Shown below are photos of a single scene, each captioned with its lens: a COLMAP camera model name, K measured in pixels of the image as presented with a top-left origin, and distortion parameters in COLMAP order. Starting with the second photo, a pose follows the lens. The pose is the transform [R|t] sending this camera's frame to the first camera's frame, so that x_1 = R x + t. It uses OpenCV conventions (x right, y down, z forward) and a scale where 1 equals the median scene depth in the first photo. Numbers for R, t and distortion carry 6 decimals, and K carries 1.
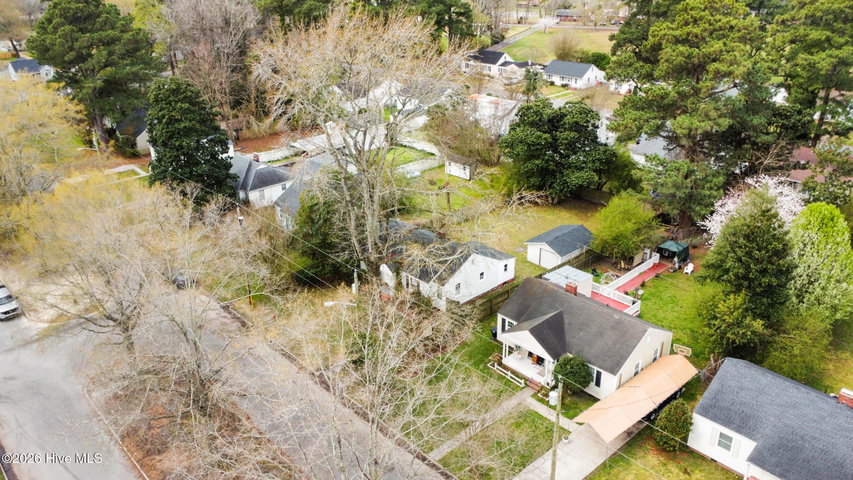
lens RADIAL K [[638.0, 0, 426.5], [0, 638.0, 240.0], [0, 0, 1]] dist [-0.020851, -0.000221]
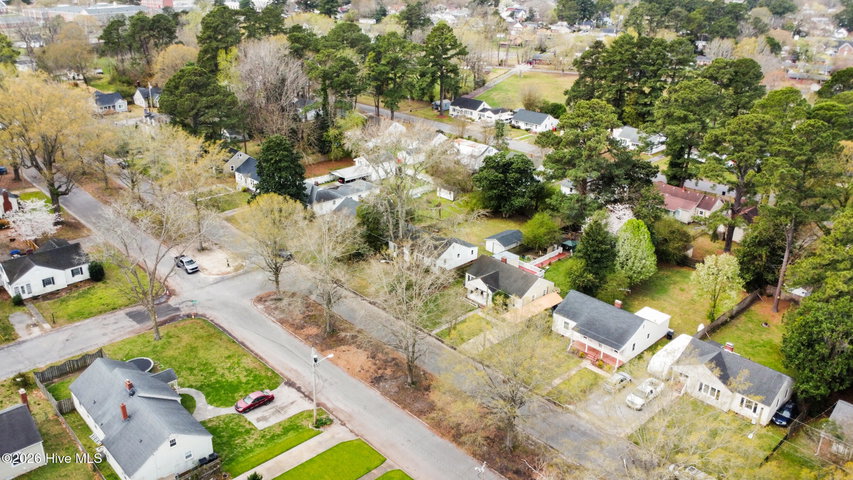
lens RADIAL K [[638.0, 0, 426.5], [0, 638.0, 240.0], [0, 0, 1]] dist [-0.020851, -0.000221]
pose [[0.999377, 0.025106, 0.024806, -0.039851], [-0.024484, 0.999386, -0.025052, 0.048653], [-0.025419, 0.024429, 0.999378, -0.645033]]
